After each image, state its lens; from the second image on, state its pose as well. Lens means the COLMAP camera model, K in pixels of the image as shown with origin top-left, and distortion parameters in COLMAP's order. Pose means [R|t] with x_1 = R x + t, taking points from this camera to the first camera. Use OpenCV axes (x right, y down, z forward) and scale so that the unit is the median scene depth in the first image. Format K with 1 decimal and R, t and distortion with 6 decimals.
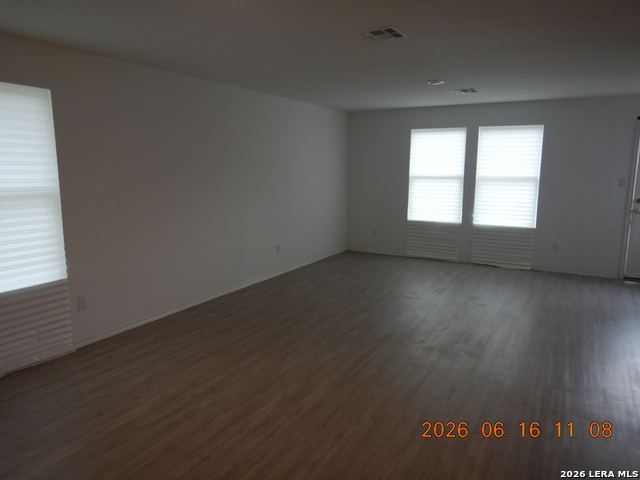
lens RADIAL K [[451.9, 0, 317.2], [0, 451.9, 239.5], [0, 0, 1]] dist [0.002601, -0.001537]
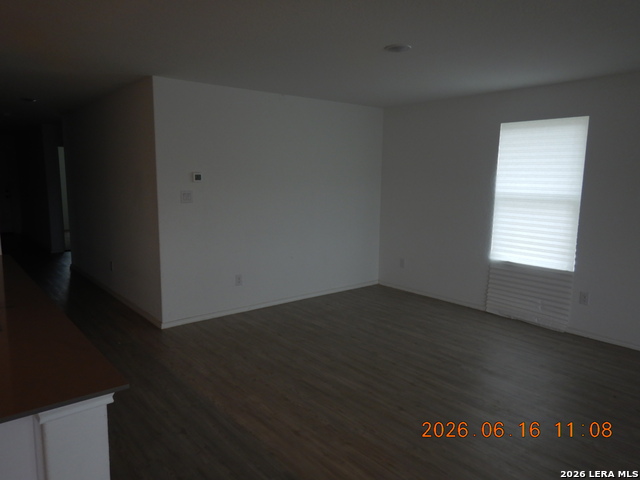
lens RADIAL K [[451.9, 0, 318.1], [0, 451.9, 240.9], [0, 0, 1]] dist [0.002601, -0.001537]
pose [[-0.352115, 0.127200, -0.927273, 0.842109], [-0.158118, 0.968398, 0.192884, -0.126458], [0.922504, 0.214535, -0.320875, 0.795700]]
